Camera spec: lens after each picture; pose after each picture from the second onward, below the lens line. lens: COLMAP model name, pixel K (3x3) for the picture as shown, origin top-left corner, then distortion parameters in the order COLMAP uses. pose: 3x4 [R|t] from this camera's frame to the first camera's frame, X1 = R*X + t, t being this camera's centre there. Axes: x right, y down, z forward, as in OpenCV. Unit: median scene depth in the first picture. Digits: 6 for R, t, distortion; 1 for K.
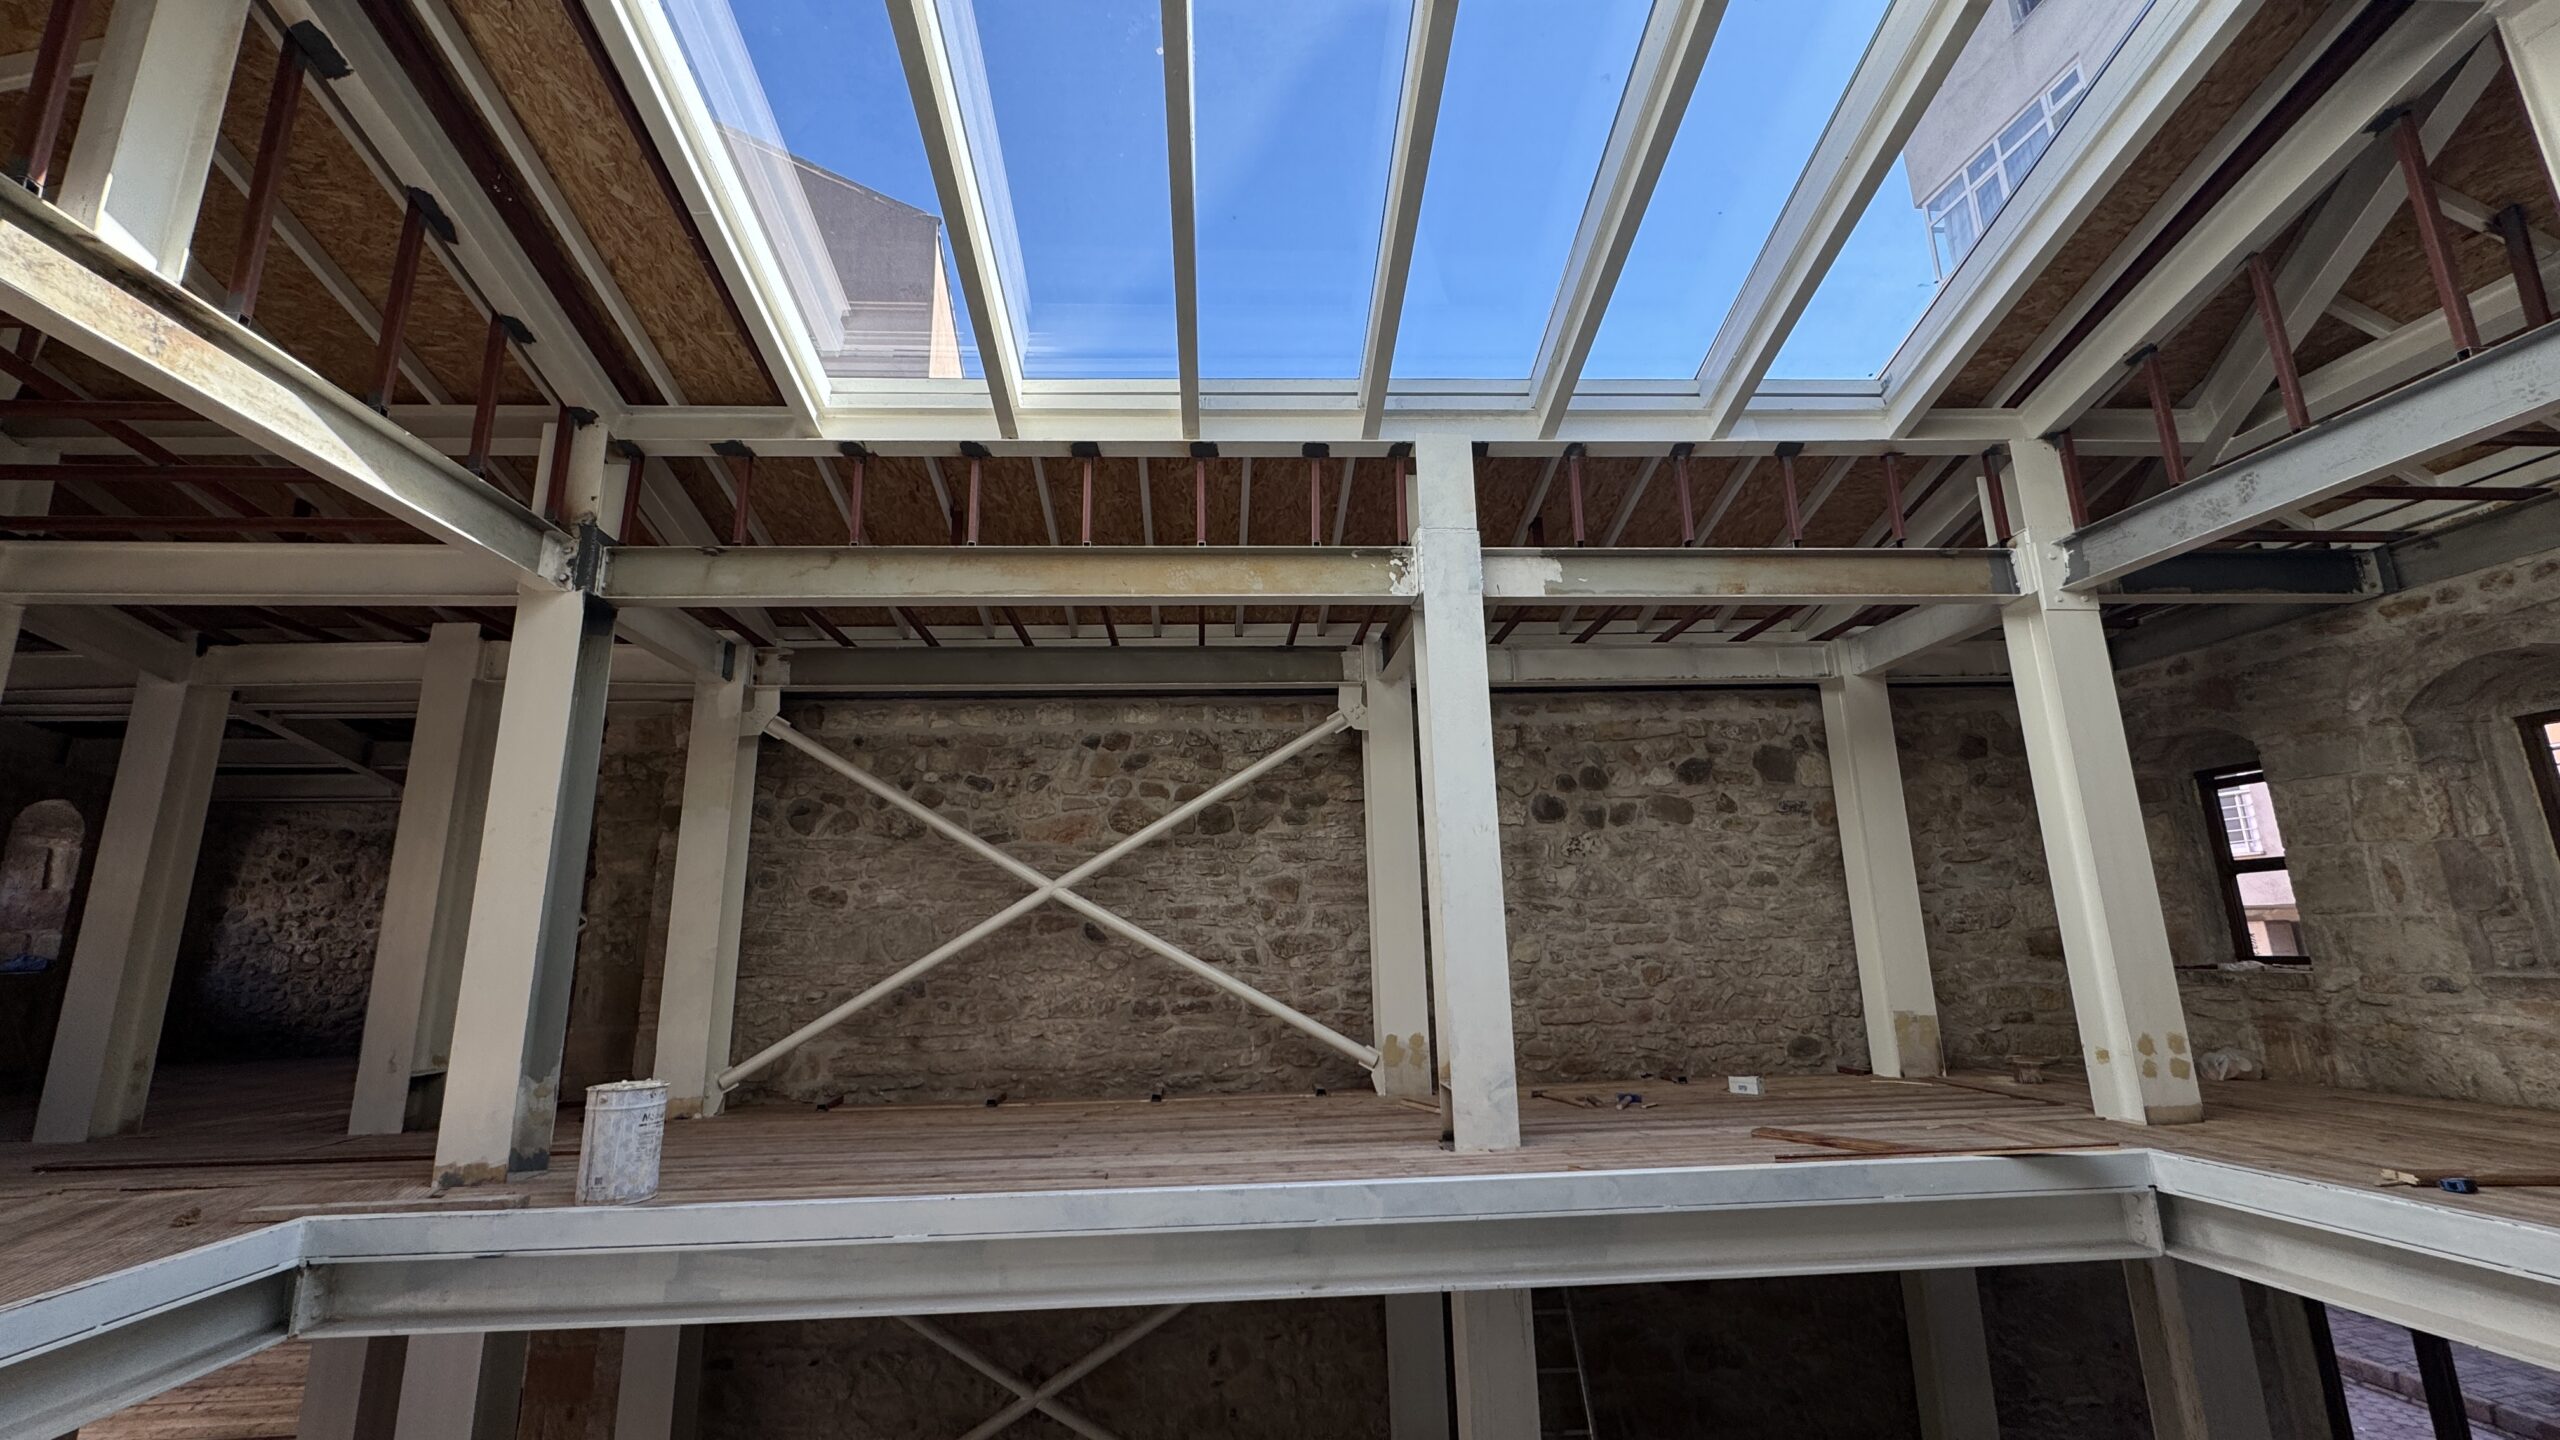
lens RADIAL K [[1022.5, 0, 1275.2], [0, 1022.5, 716.9], [0, 0, 1]] dist [-0.000450, 0.000603]
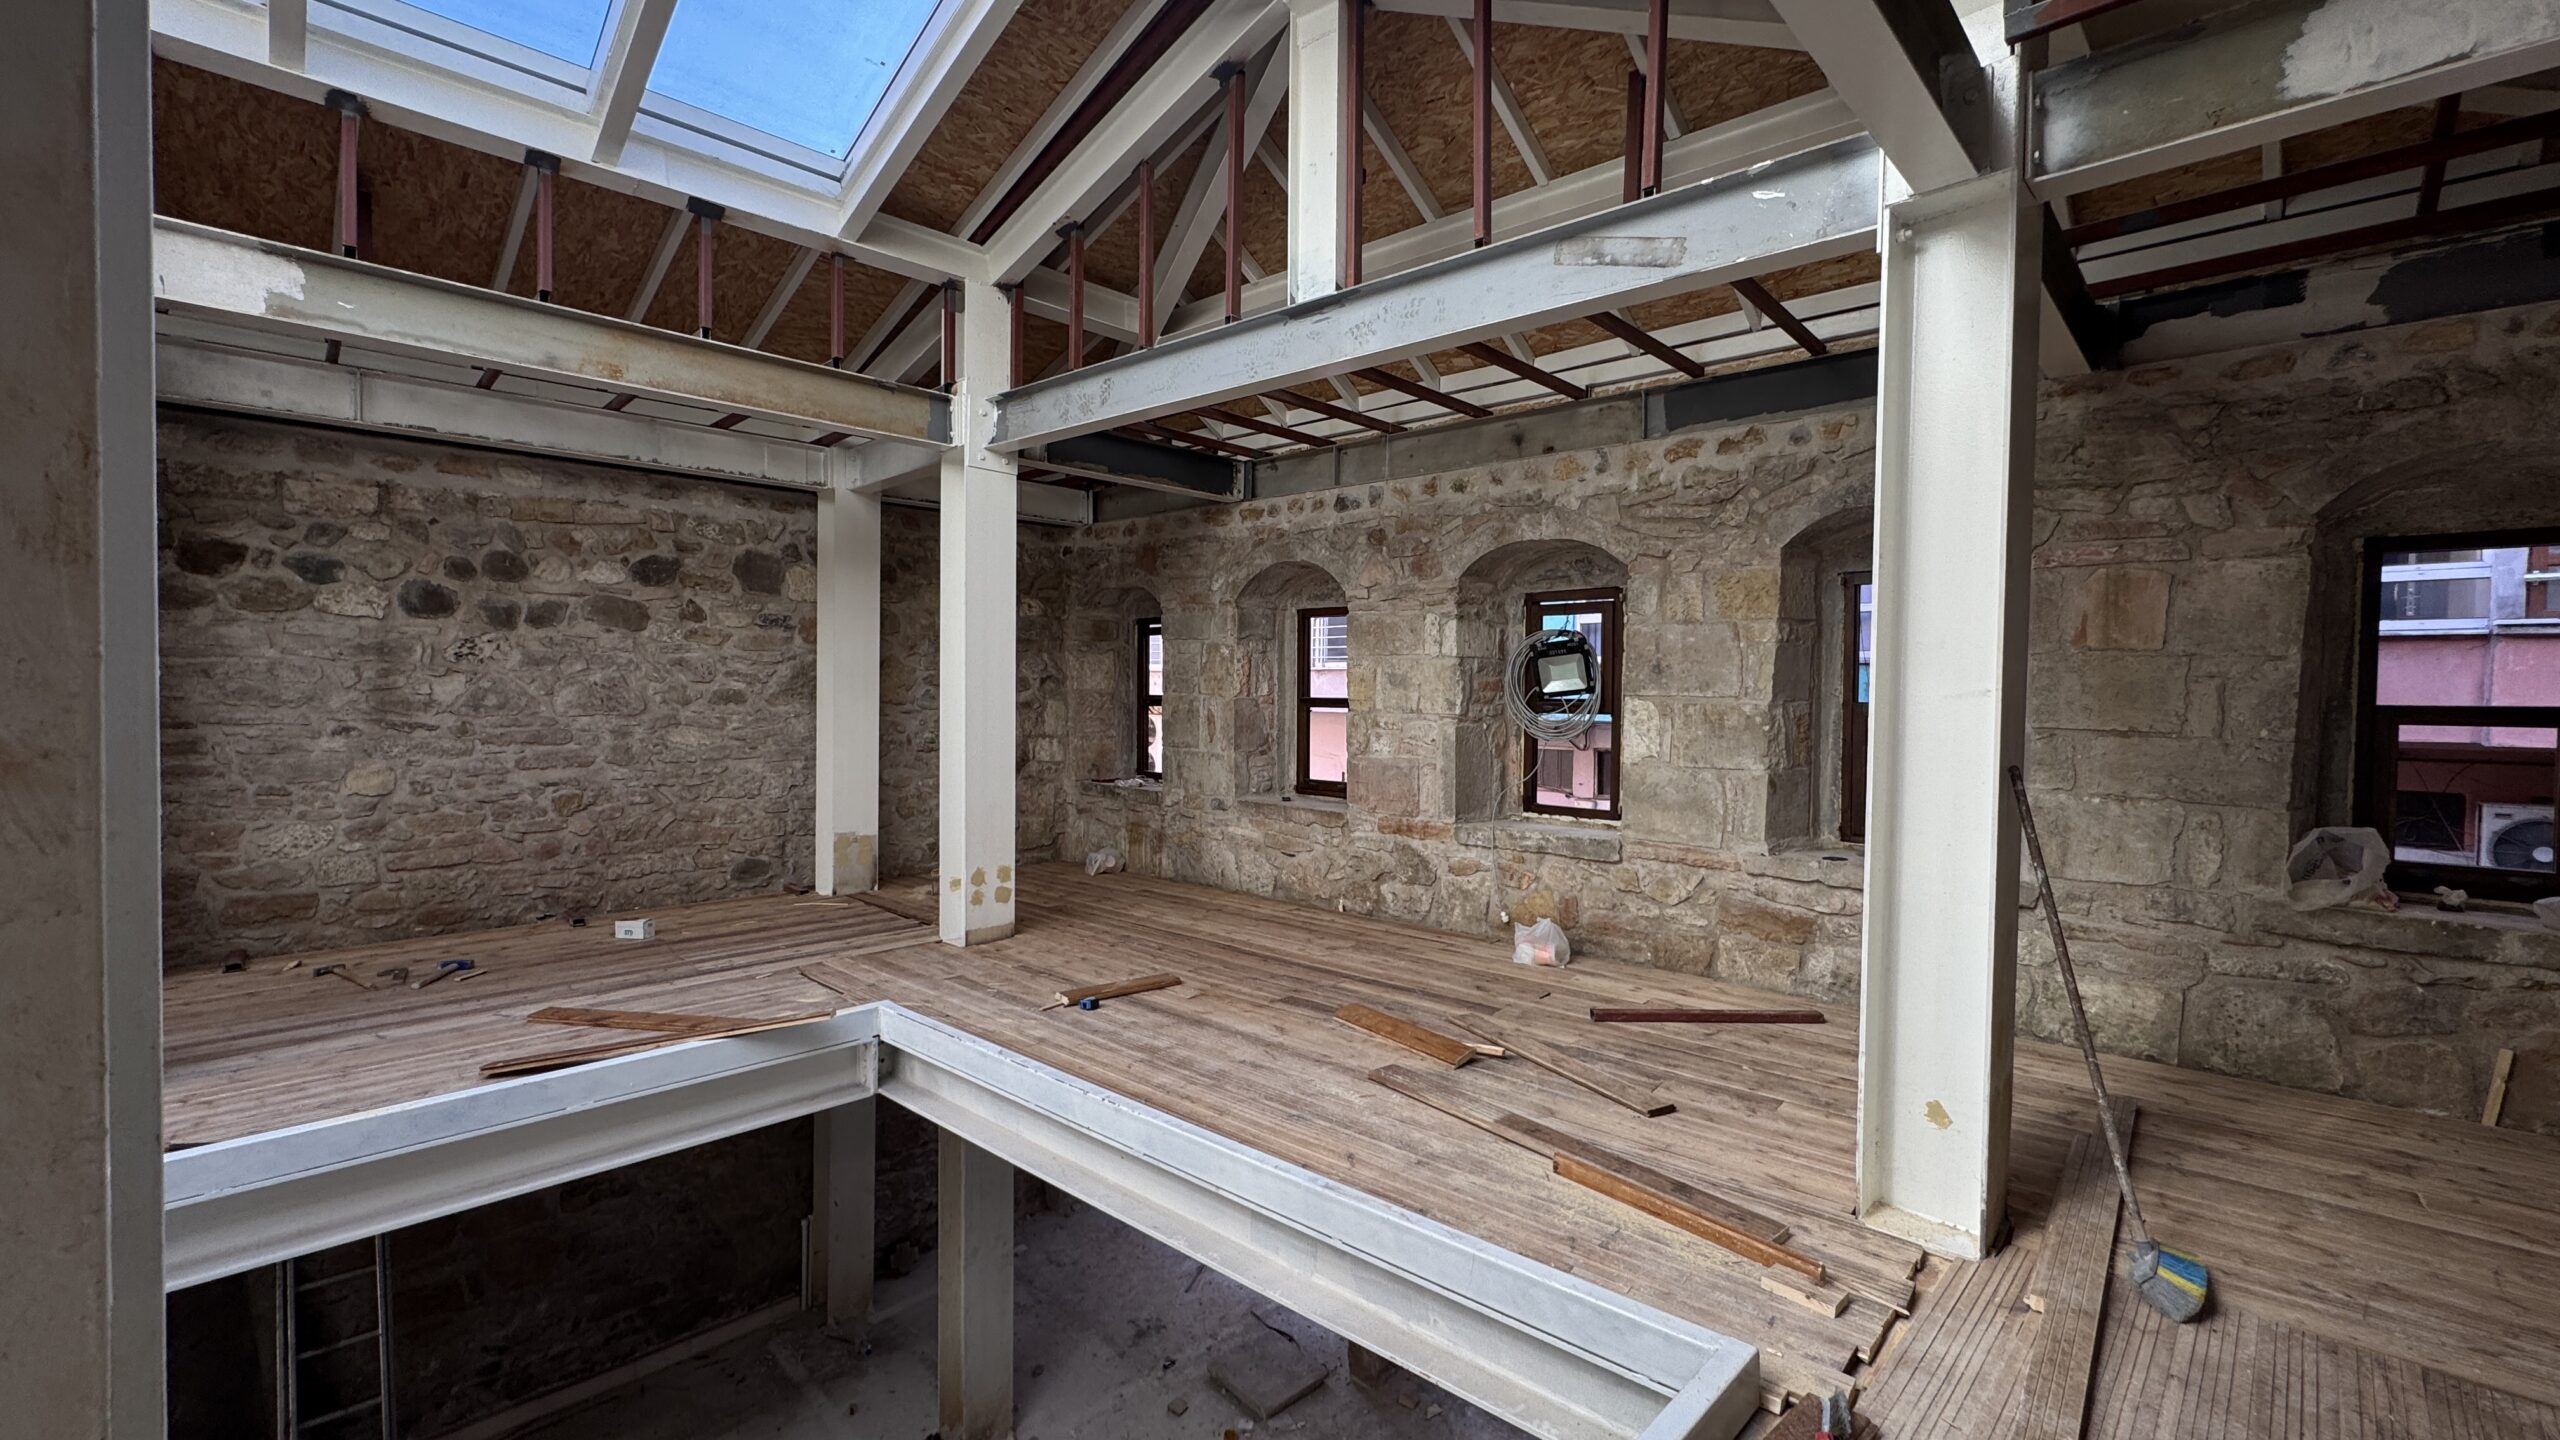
lens RADIAL K [[1022.5, 0, 1285.2], [0, 1022.5, 720.4], [0, 0, 1]] dist [-0.000450, 0.000603]
pose [[0.748541, 0.011195, 0.662994, 0.294172], [-0.174236, 0.968043, 0.180371, -0.088985], [-0.639788, -0.250533, 0.726570, 0.008620]]
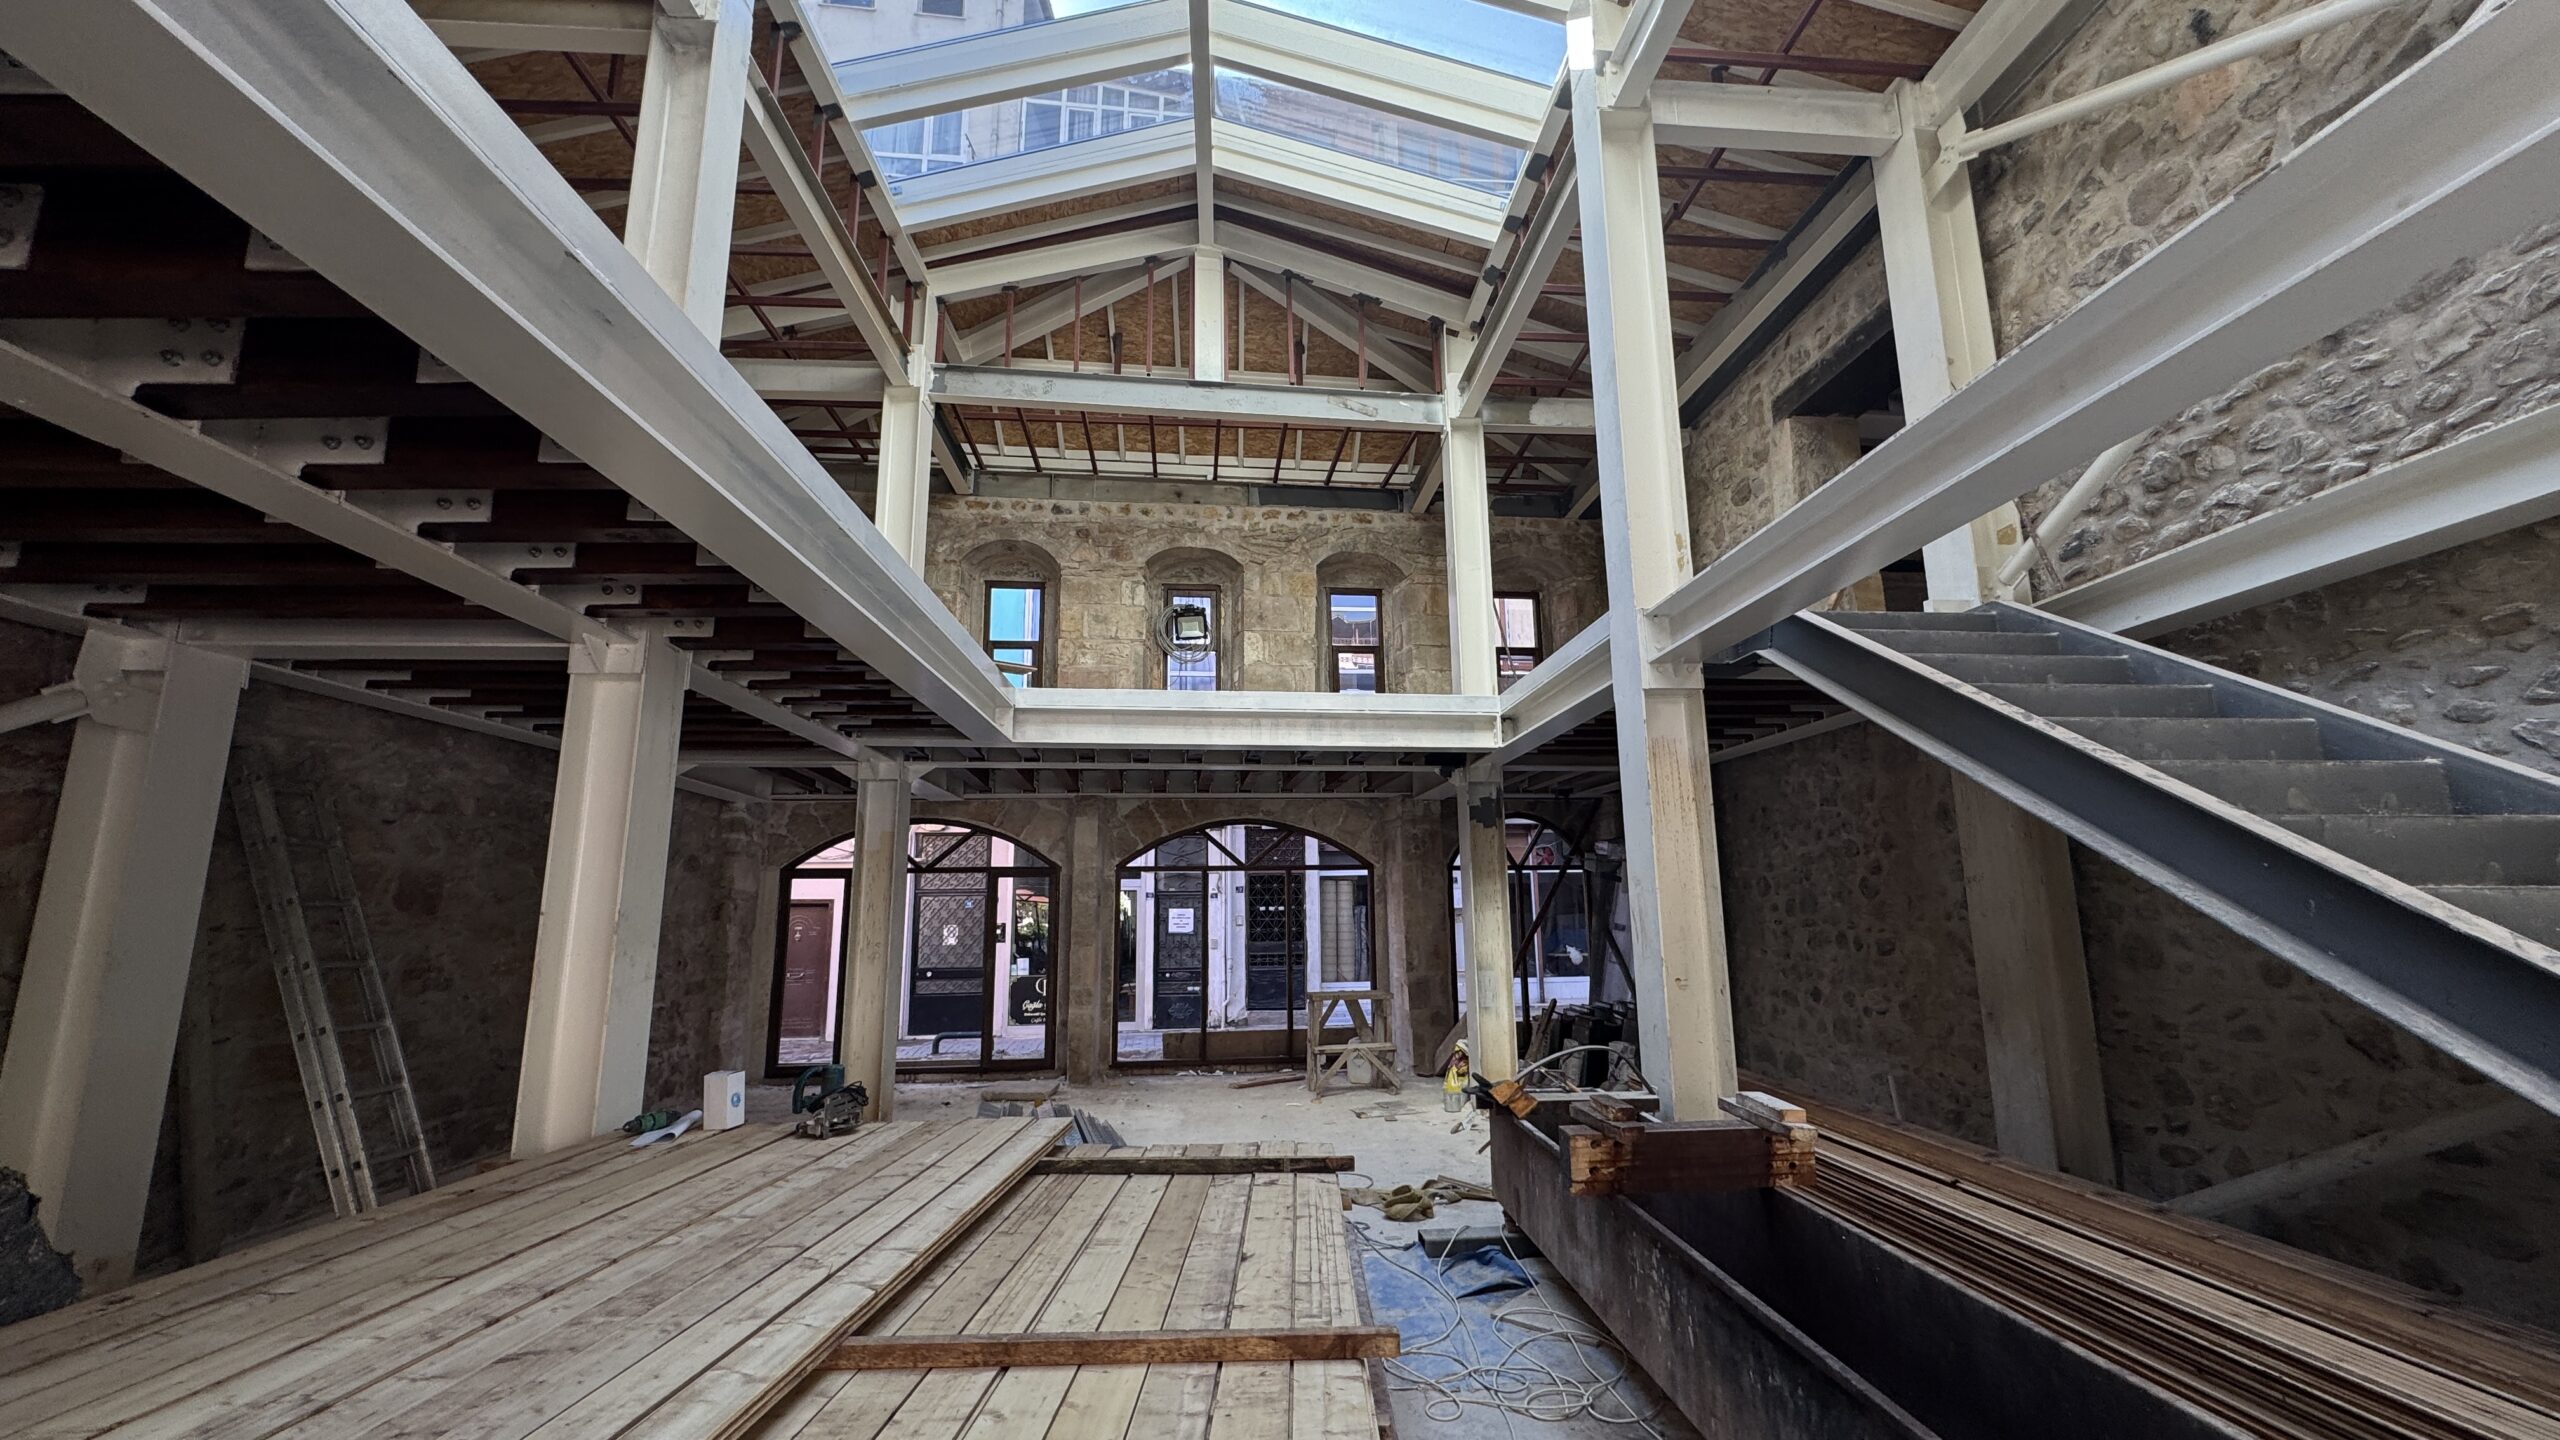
lens RADIAL K [[1022.5, 0, 1275.8], [0, 1022.5, 721.2], [0, 0, 1]] dist [-0.000450, 0.000603]
pose [[0.002976, 0.208544, 0.978008, -0.527452], [-0.207965, 0.956759, -0.203380, 0.477650], [-0.978132, -0.202786, 0.046217, 0.309656]]
